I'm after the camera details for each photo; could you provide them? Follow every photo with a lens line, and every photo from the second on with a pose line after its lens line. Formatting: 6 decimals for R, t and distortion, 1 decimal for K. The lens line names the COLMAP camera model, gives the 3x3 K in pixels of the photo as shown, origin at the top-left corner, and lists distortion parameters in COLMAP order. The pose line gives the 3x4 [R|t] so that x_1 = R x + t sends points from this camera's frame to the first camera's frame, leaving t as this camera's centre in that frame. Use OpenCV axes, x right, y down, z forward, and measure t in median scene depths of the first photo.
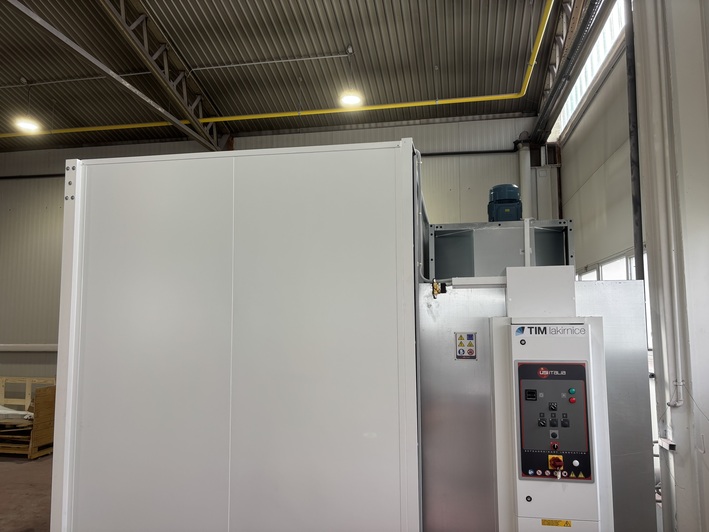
lens RADIAL K [[538.3, 0, 353.8], [0, 538.3, 265.9], [0, 0, 1]] dist [0.009385, 0.002211]
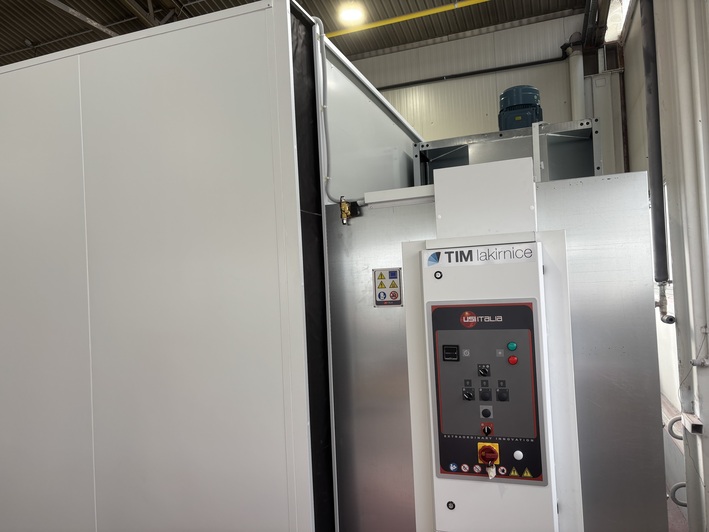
lens RADIAL K [[538.3, 0, 355.1], [0, 538.3, 268.2], [0, 0, 1]] dist [0.009385, 0.002211]
pose [[0.983420, -0.048253, -0.174802, 0.295623], [0.061042, 0.995779, 0.068537, 0.073131], [0.170758, -0.078070, 0.982215, 0.298833]]
